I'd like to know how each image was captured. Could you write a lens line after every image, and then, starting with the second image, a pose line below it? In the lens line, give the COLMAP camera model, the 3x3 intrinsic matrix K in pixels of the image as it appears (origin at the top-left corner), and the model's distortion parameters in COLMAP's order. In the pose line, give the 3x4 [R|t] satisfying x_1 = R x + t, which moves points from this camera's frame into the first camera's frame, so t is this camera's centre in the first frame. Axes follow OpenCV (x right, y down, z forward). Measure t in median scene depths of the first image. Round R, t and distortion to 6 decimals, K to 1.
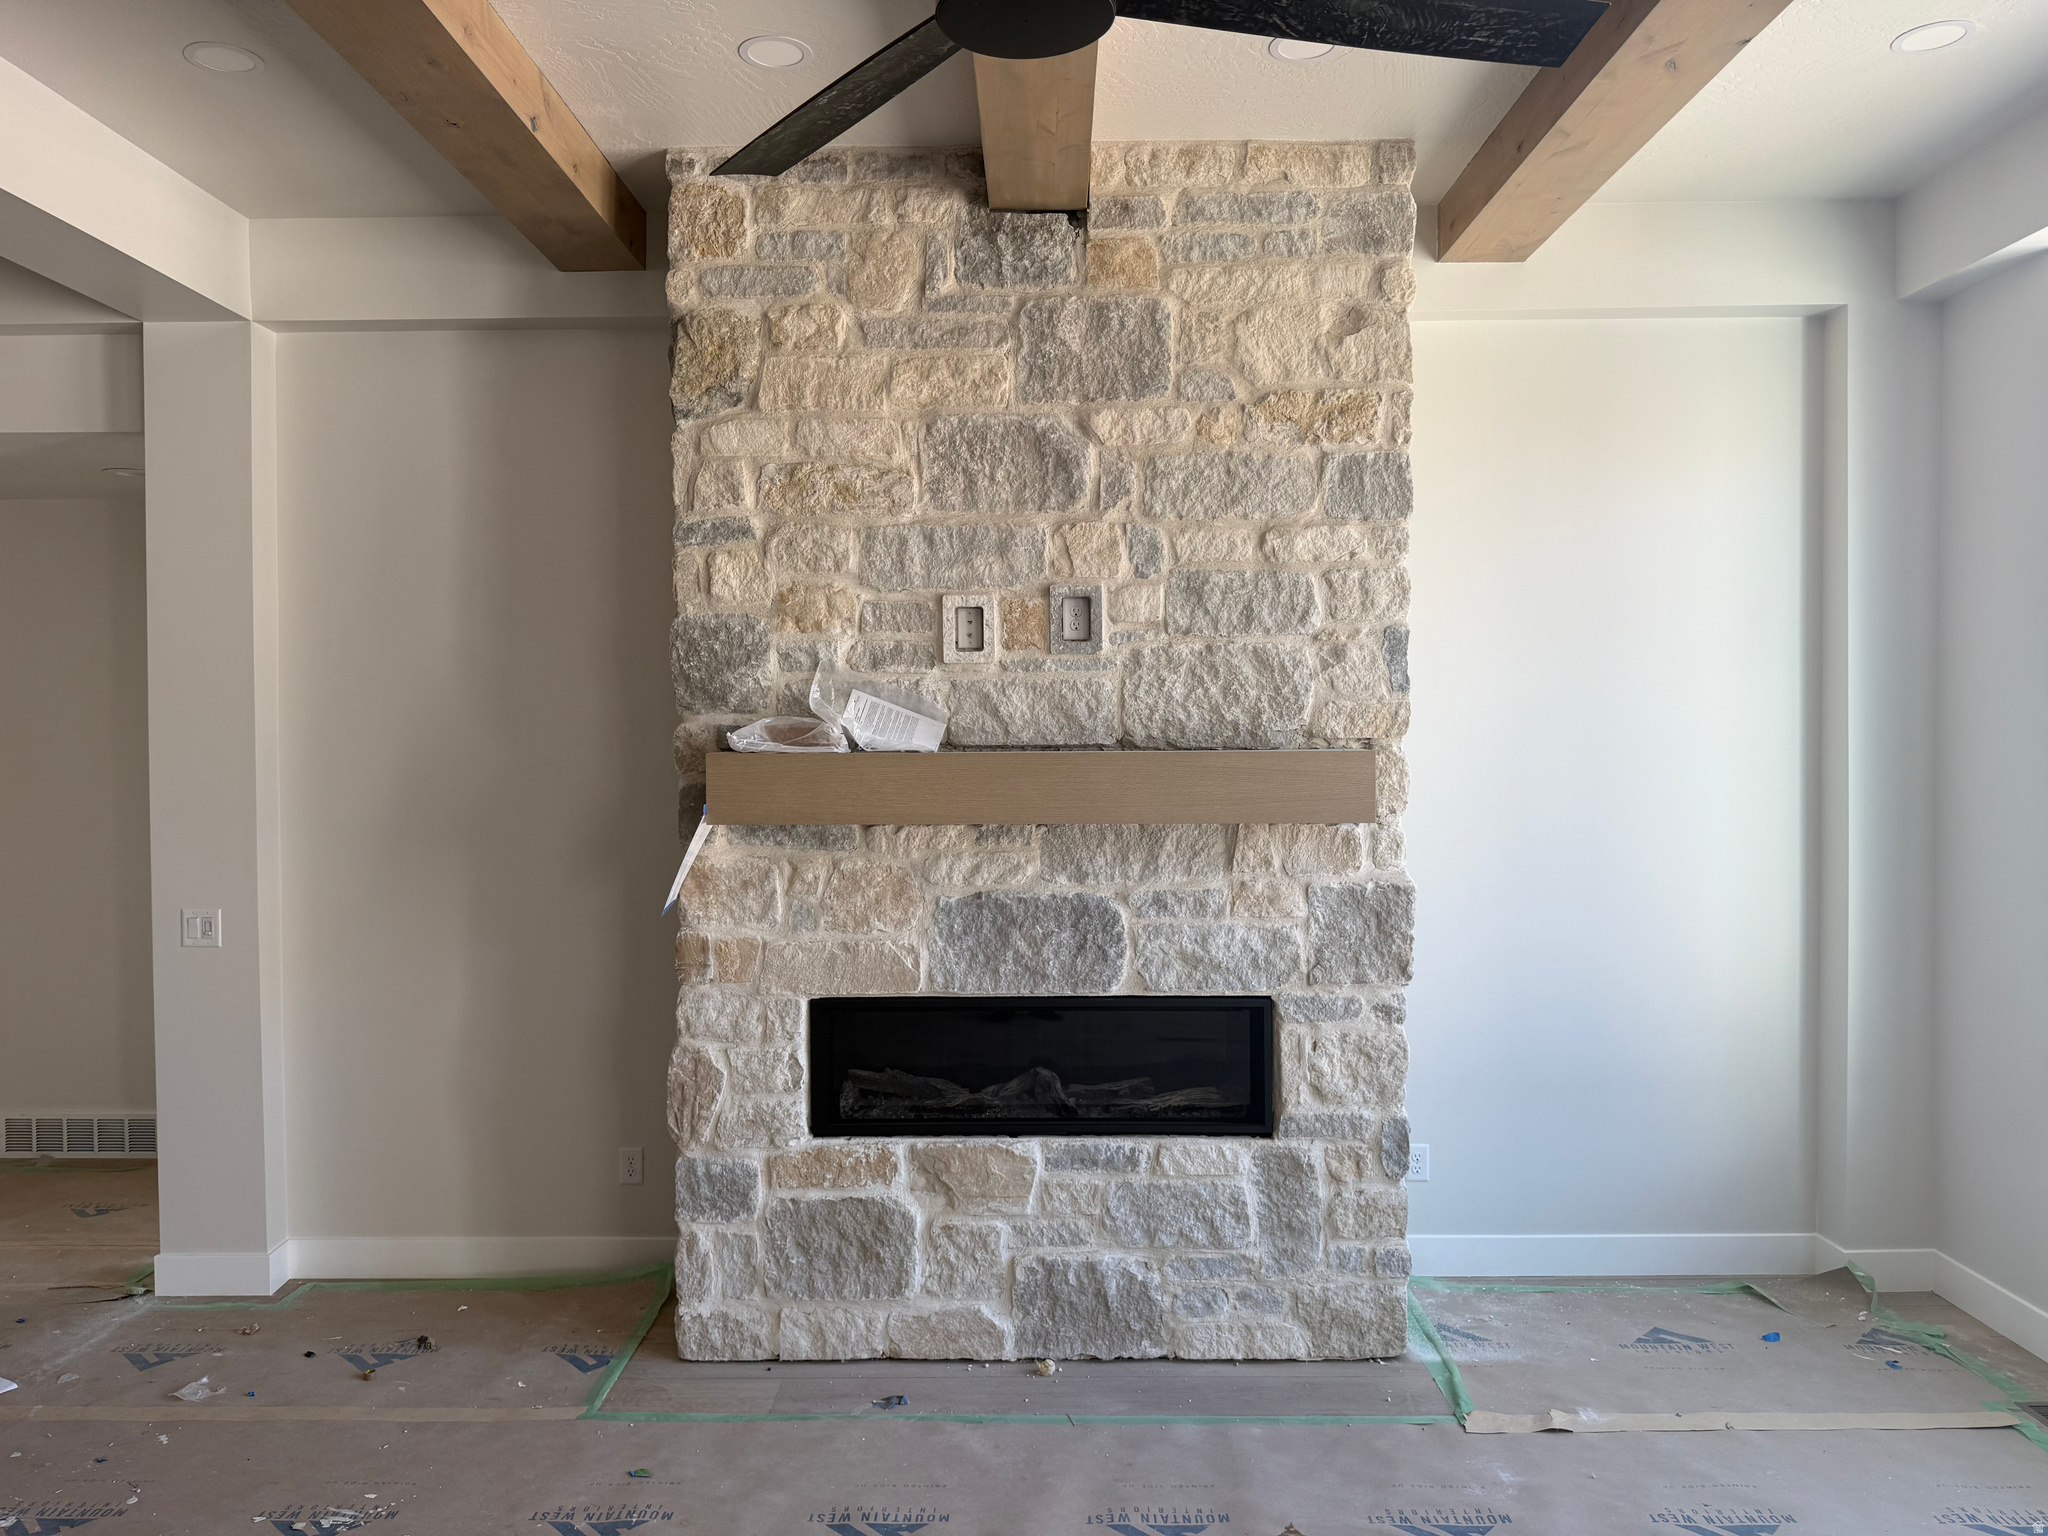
lens RADIAL K [[1413.6, 0, 1024.0], [0, 1413.6, 768.0], [0, 0, 1]] dist [0.061705, -0.003435]
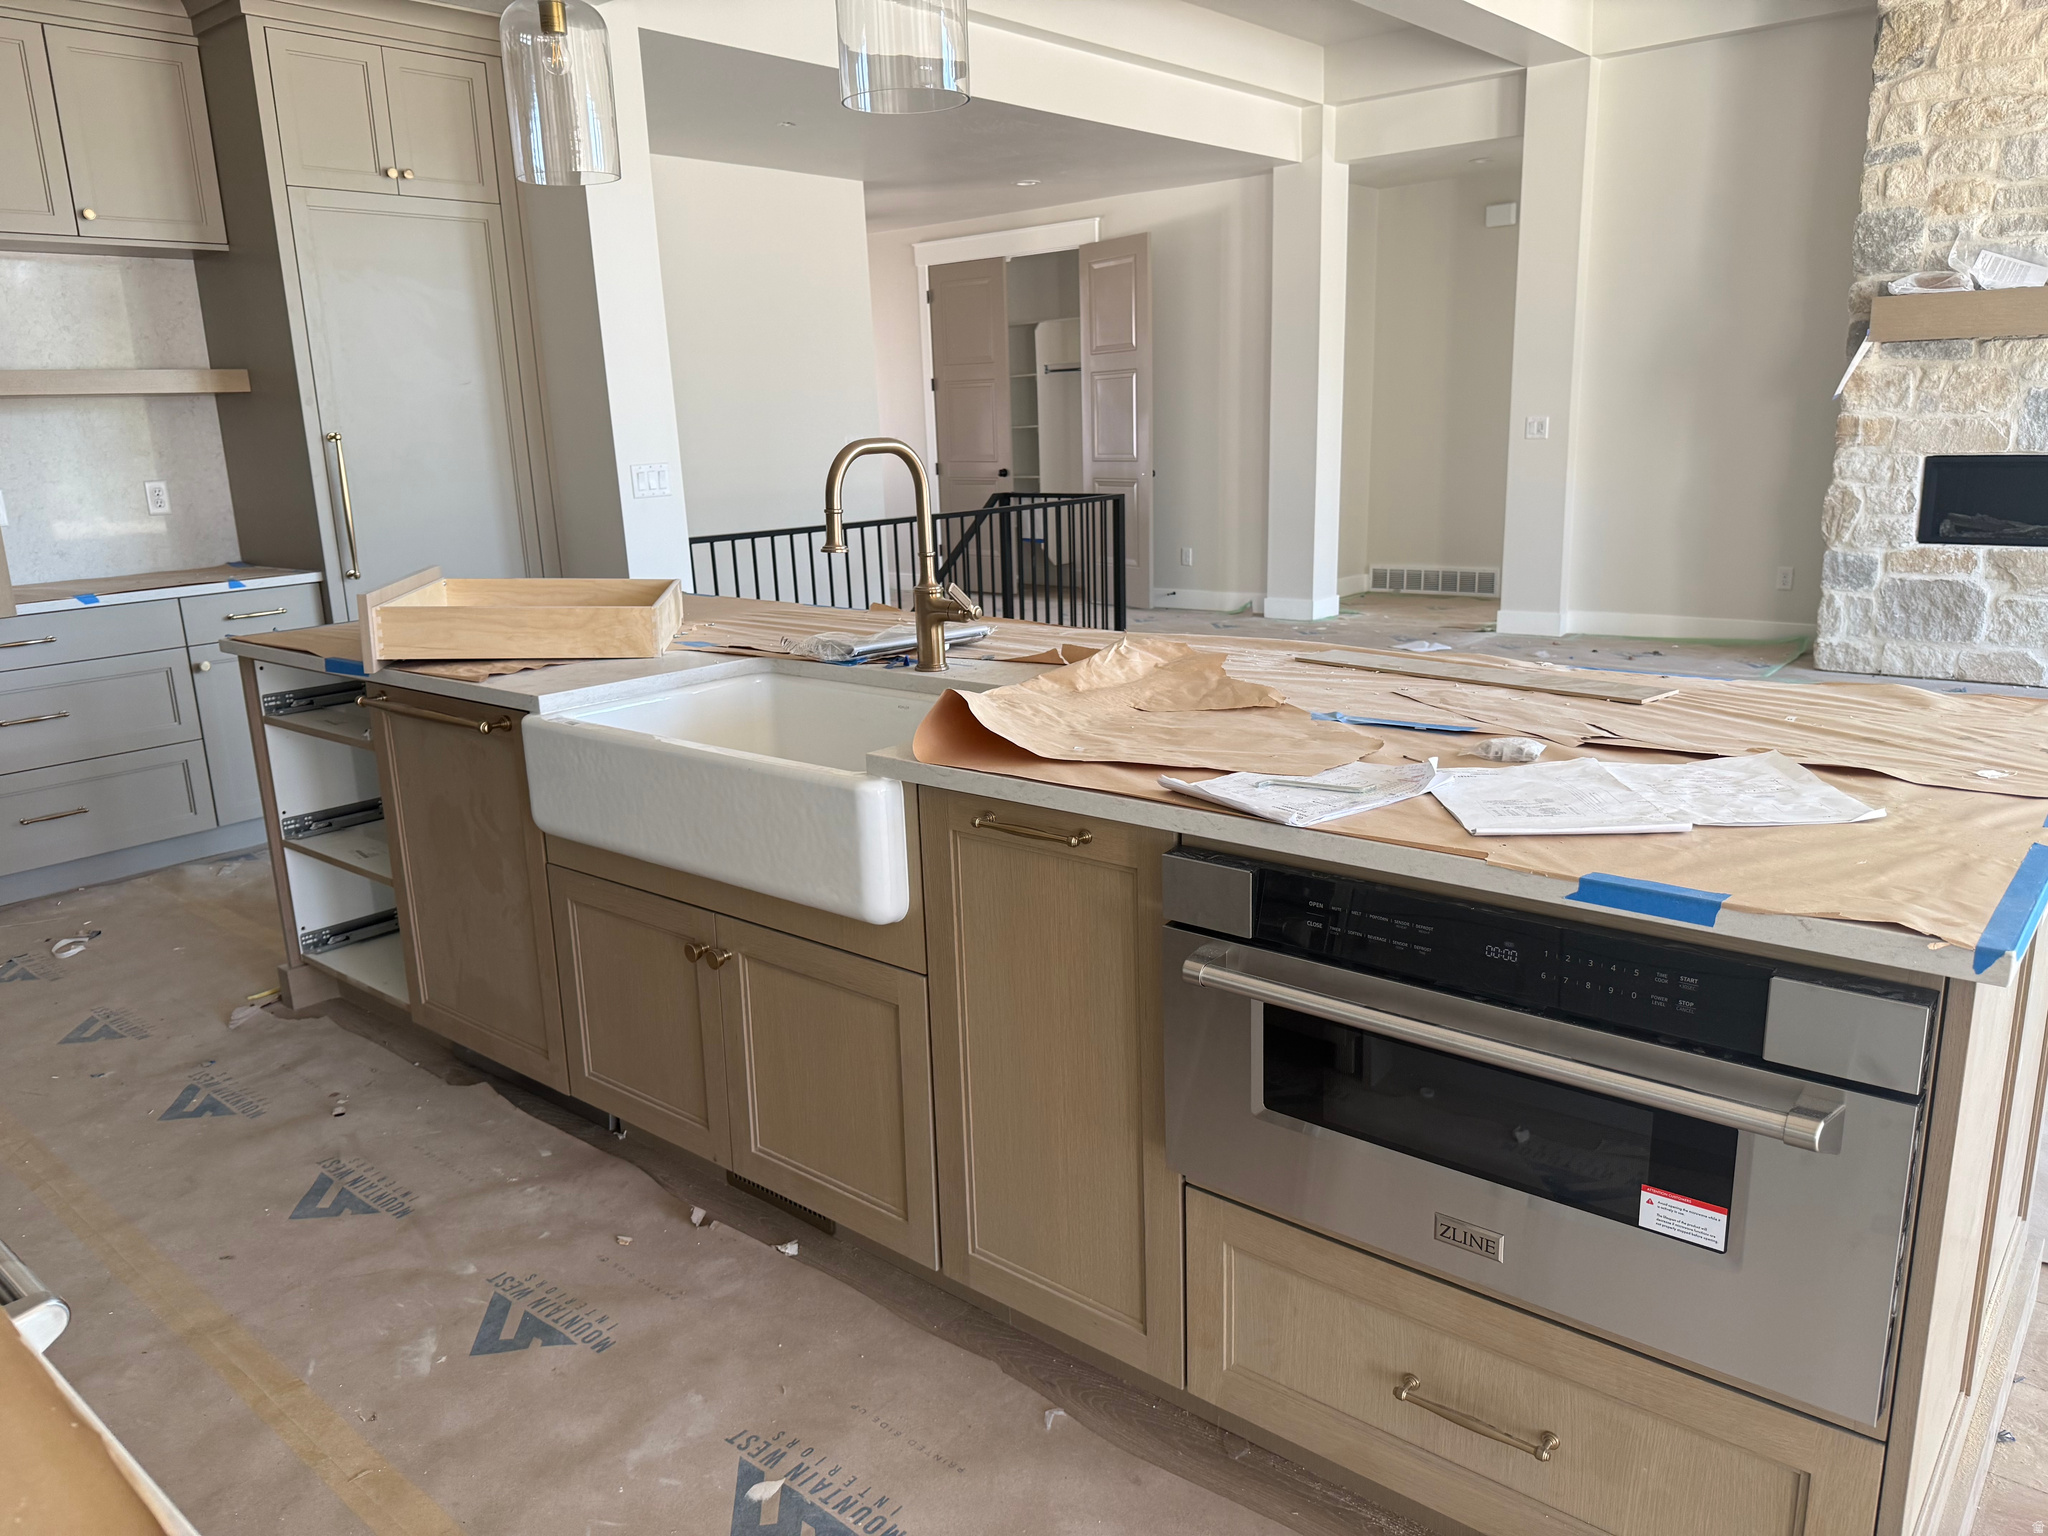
lens RADIAL K [[1477.1, 0, 1024.0], [0, 1477.1, 768.0], [0, 0, 1]] dist [-0.006274, 0.012163]
pose [[0.775291, 0.128005, -0.618497, 0.137217], [0.021030, 0.973473, 0.227833, 0.104567], [0.631254, -0.189644, 0.752033, -0.976274]]
